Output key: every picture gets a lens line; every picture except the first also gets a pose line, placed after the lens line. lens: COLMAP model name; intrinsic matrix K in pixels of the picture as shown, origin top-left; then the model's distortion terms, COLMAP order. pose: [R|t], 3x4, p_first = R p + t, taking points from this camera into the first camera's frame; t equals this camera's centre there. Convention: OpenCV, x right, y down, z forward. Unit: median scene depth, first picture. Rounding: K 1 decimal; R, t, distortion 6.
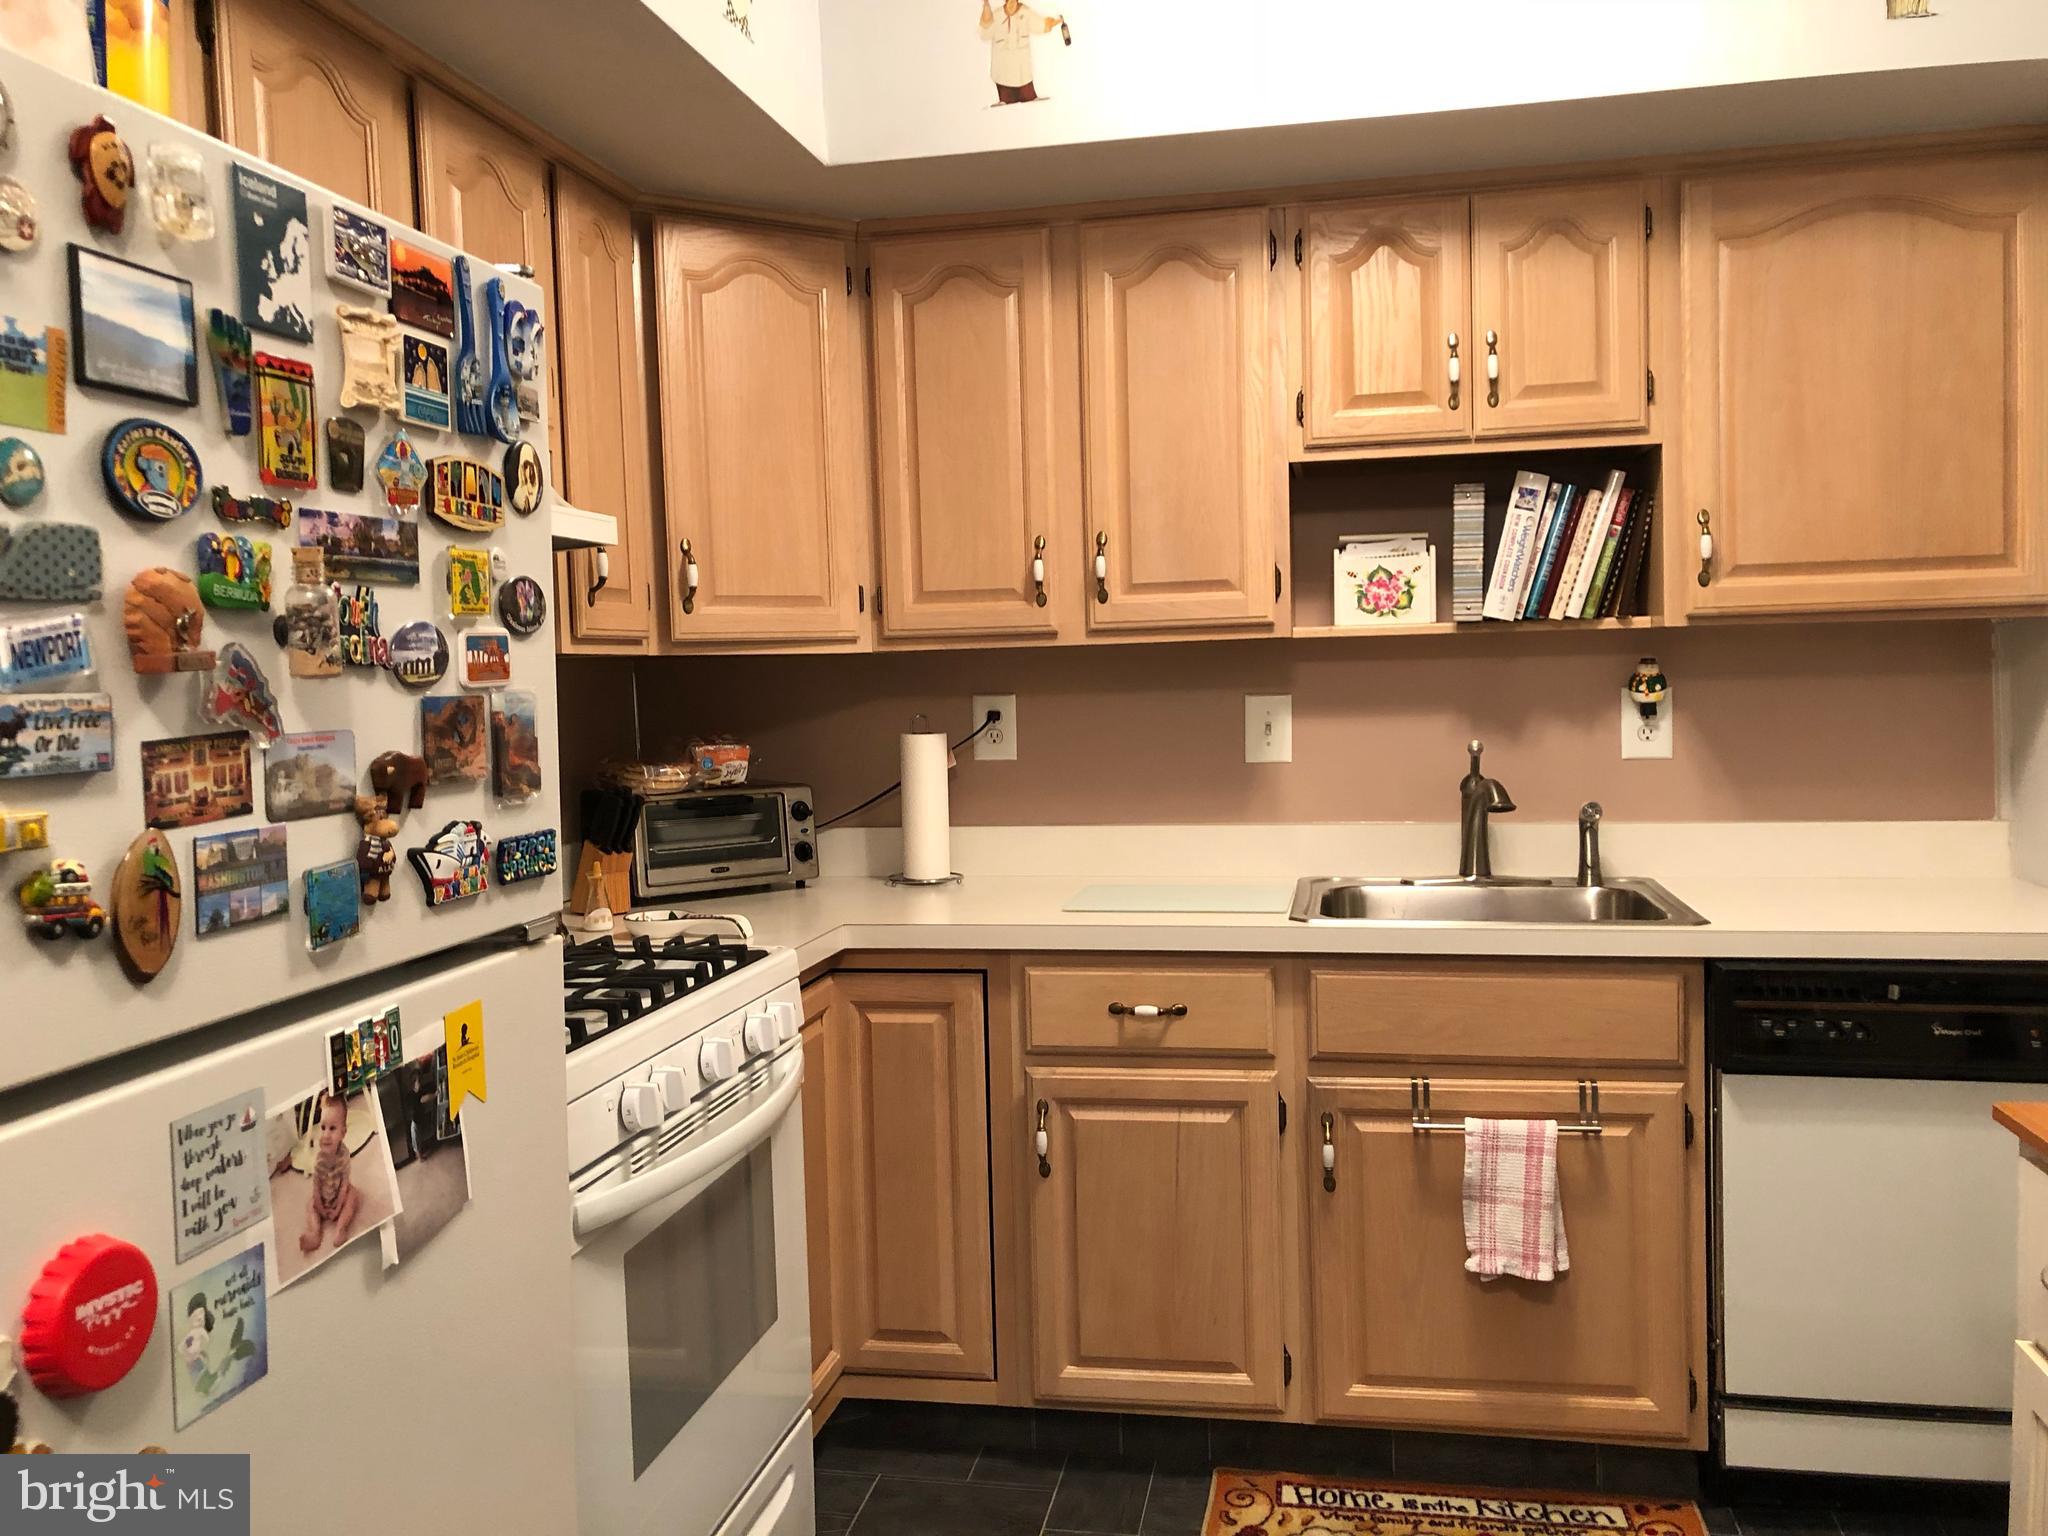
lens RADIAL K [[1677.1, 0, 1012.4], [0, 1677.1, 762.1], [0, 0, 1]] dist [0.034374, -0.035261]
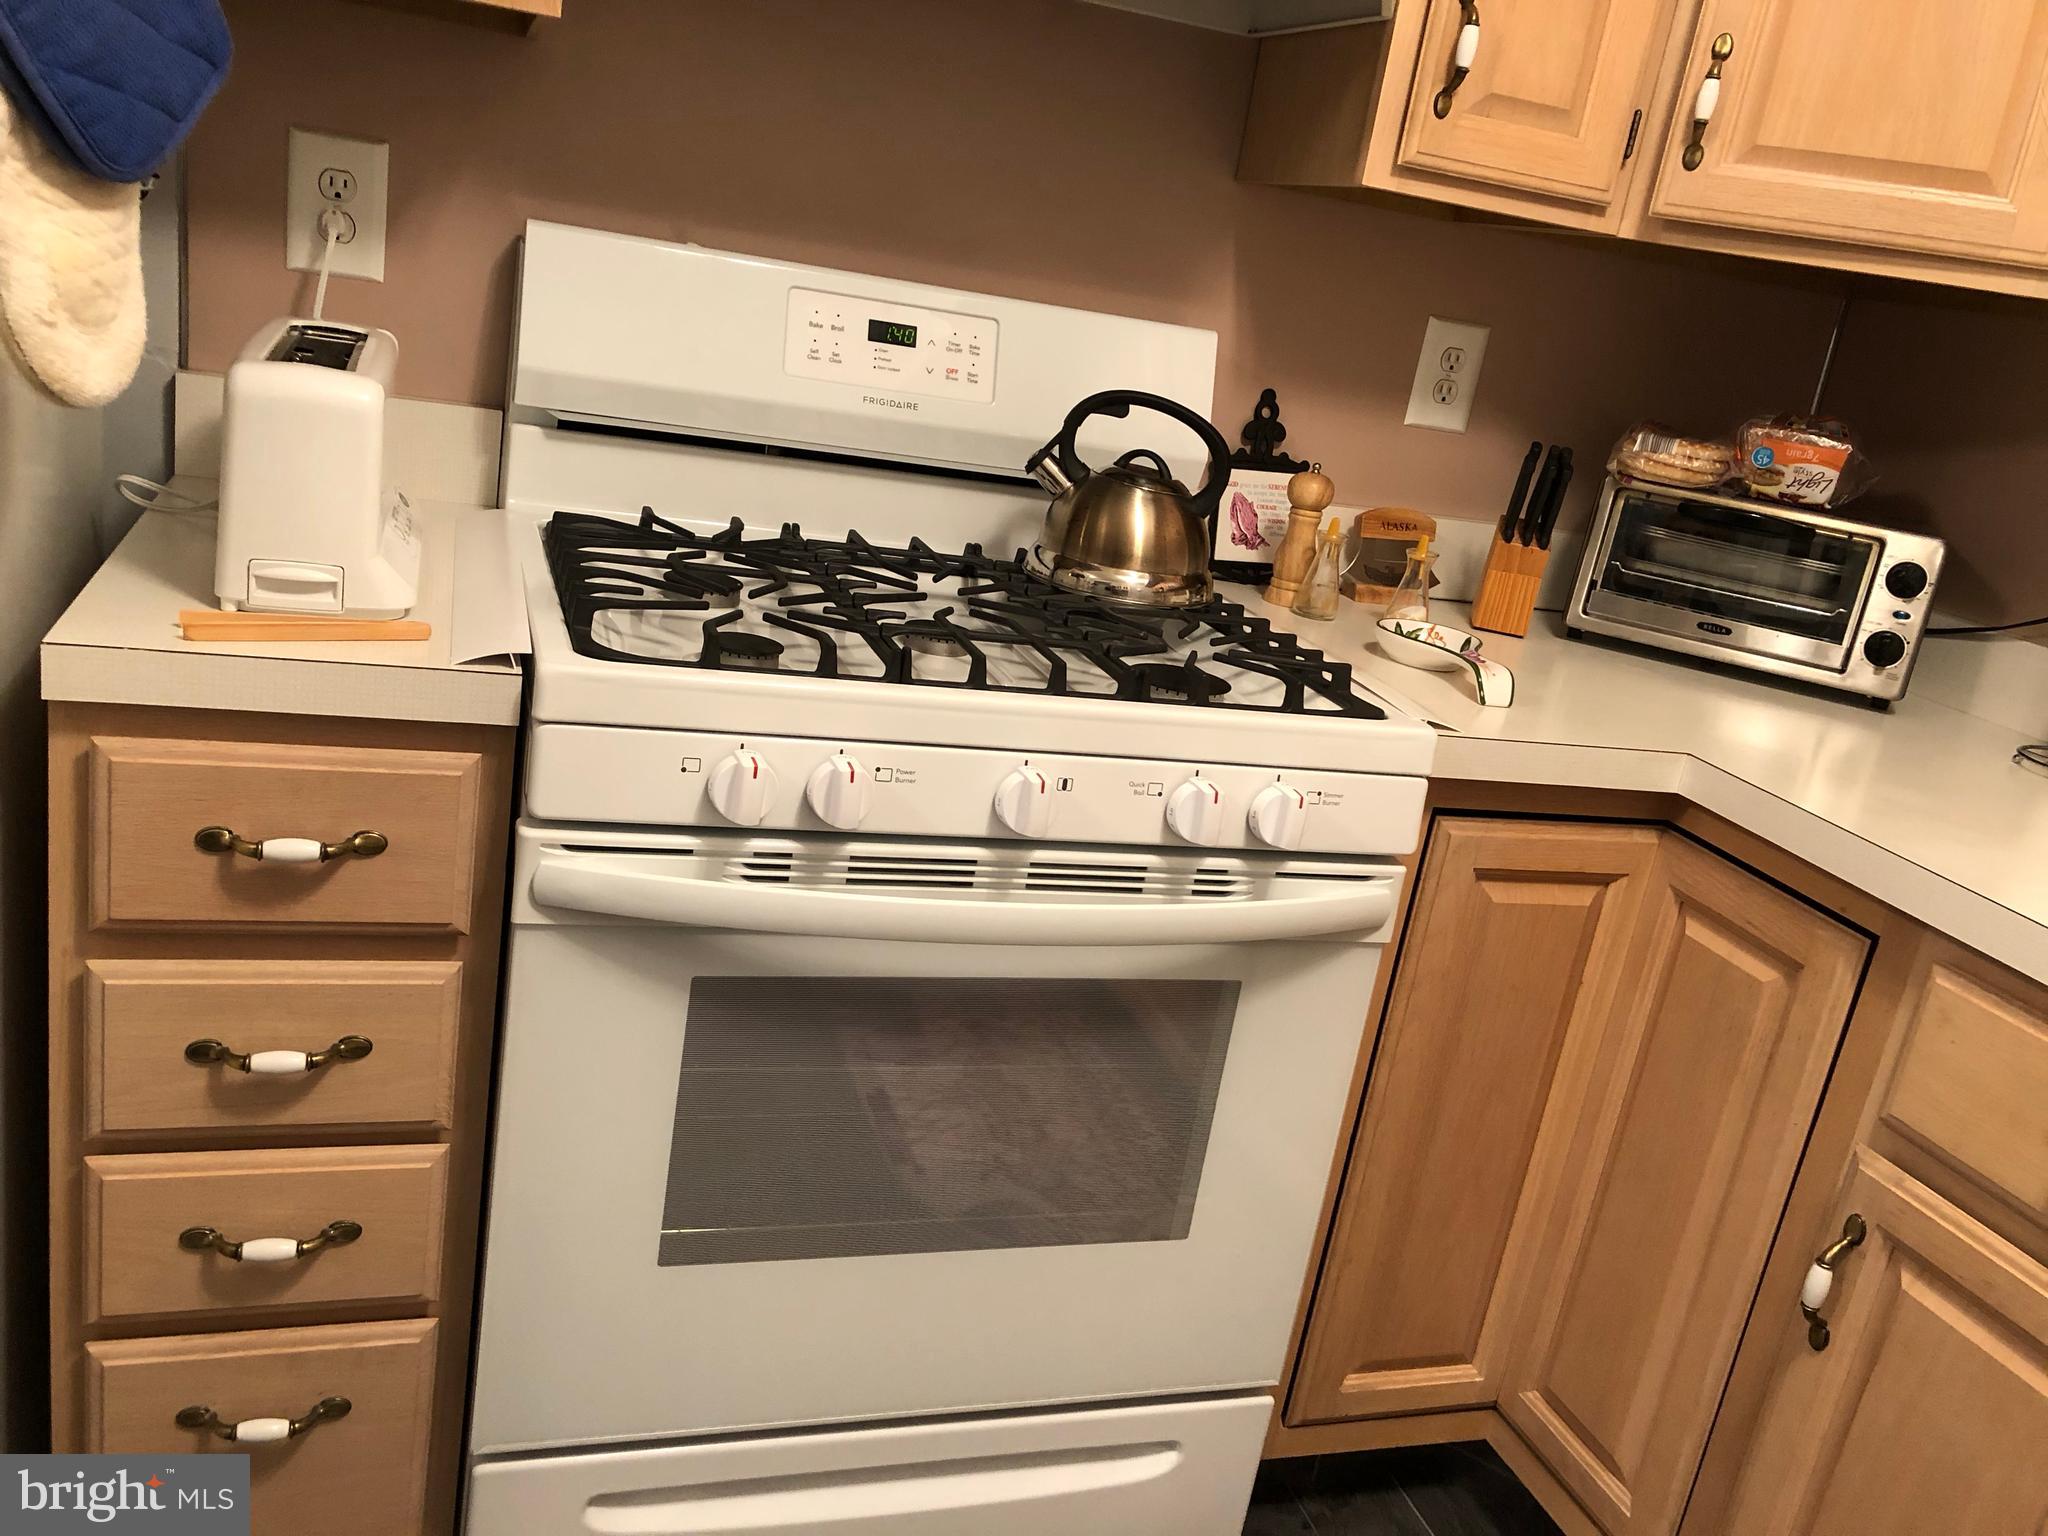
lens RADIAL K [[1677.1, 0, 1019.2], [0, 1677.1, 753.9], [0, 0, 1]] dist [0.034374, -0.035261]
pose [[0.486599, 0.358760, -0.796563, 0.271640], [-0.222901, 0.932597, 0.283864, -0.015578], [0.844711, 0.039427, 0.533769, 0.568139]]
